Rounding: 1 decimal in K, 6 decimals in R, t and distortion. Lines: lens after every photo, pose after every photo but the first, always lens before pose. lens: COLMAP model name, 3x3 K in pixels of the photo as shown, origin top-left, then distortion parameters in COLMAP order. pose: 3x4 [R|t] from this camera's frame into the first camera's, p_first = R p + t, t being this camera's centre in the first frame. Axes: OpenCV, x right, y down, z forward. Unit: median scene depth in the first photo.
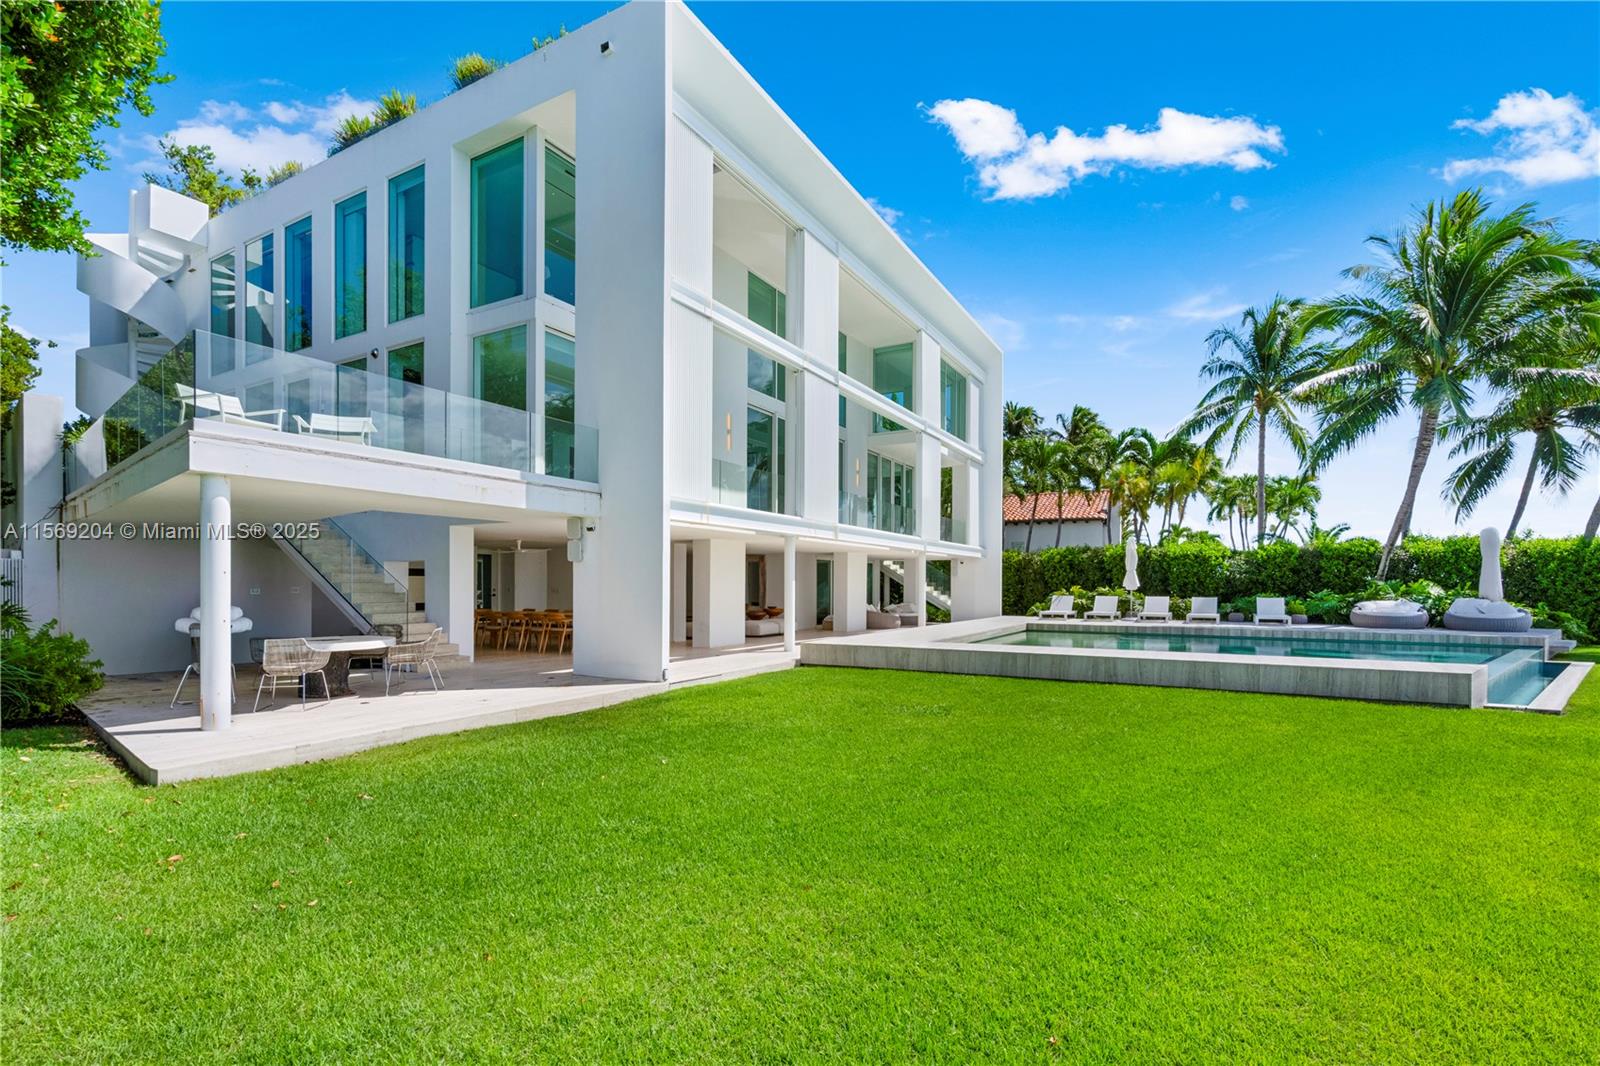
lens RADIAL K [[727.0, 0, 808.7], [0, 727.0, 600.0], [0, 0, 1]] dist [-0.000223, 0.000041]
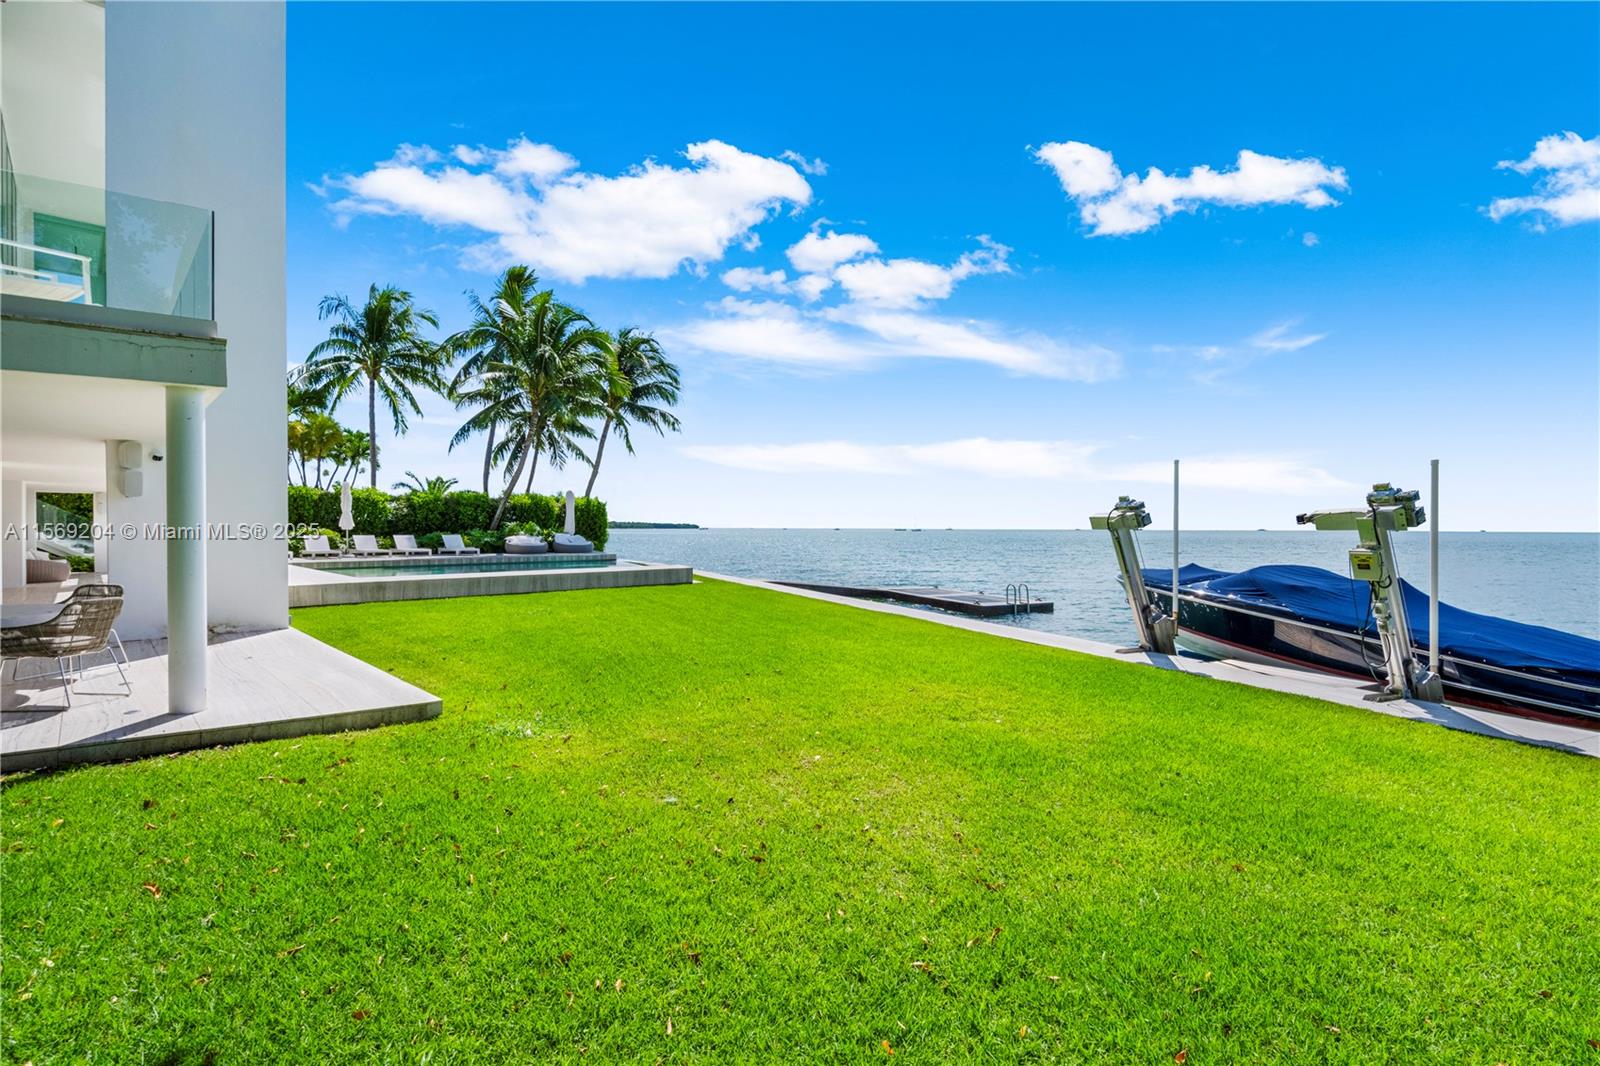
lens RADIAL K [[727.0, 0, 777.9], [0, 727.0, 534.5], [0, 0, 1]] dist [-0.000223, 0.000041]
pose [[0.305067, -0.012774, 0.952245, -0.384565], [0.017051, 0.999823, 0.007950, -0.003298], [-0.952178, 0.013812, 0.305231, 0.032758]]
